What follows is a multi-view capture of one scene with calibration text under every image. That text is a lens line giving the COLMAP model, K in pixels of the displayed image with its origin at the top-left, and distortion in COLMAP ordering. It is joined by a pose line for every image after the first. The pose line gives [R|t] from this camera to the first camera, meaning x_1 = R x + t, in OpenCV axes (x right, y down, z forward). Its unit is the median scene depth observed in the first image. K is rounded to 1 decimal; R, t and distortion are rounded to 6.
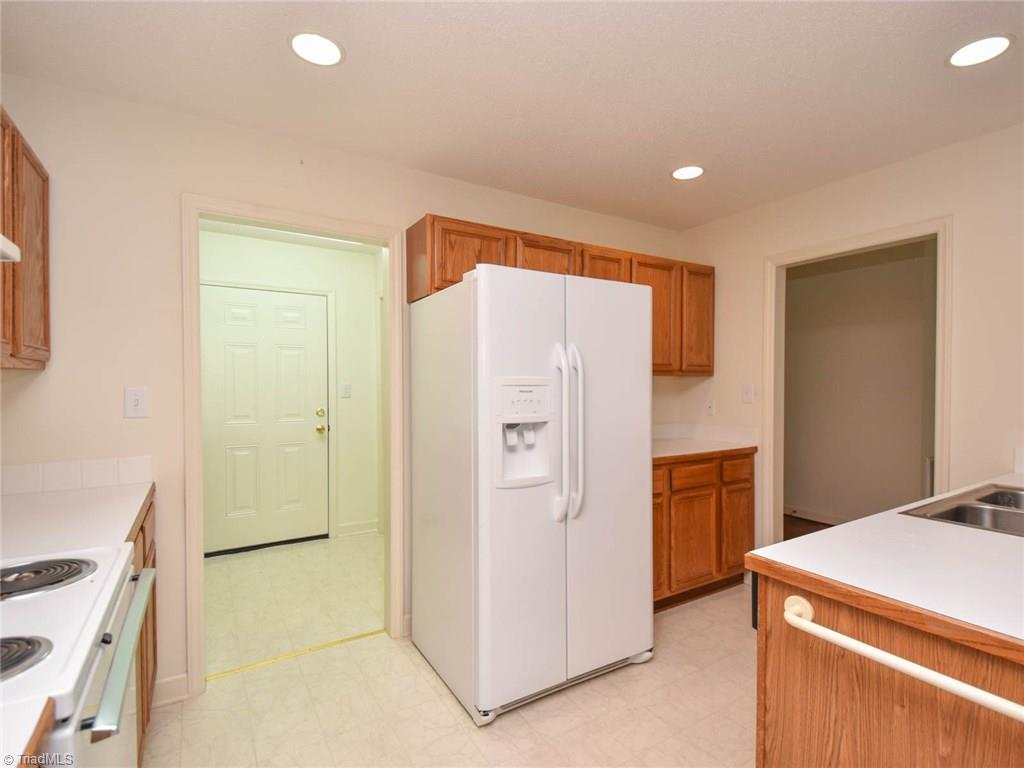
lens RADIAL K [[501.5, 0, 515.8], [0, 501.5, 383.6], [0, 0, 1]] dist [0.029274, -0.004443]
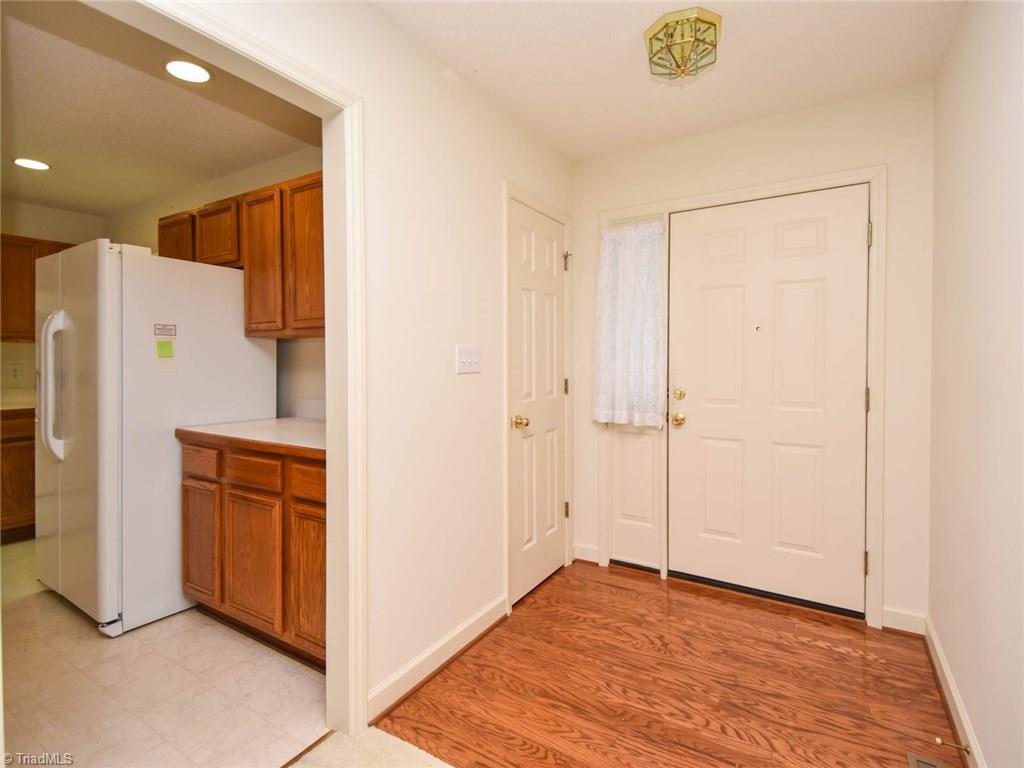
lens RADIAL K [[501.5, 0, 516.8], [0, 501.5, 370.4], [0, 0, 1]] dist [0.029274, -0.004443]
pose [[0.426848, 0.013157, -0.904228, 1.135602], [-0.004794, 0.999913, 0.012286, 0.029027], [0.904311, -0.000910, 0.426874, 1.009307]]
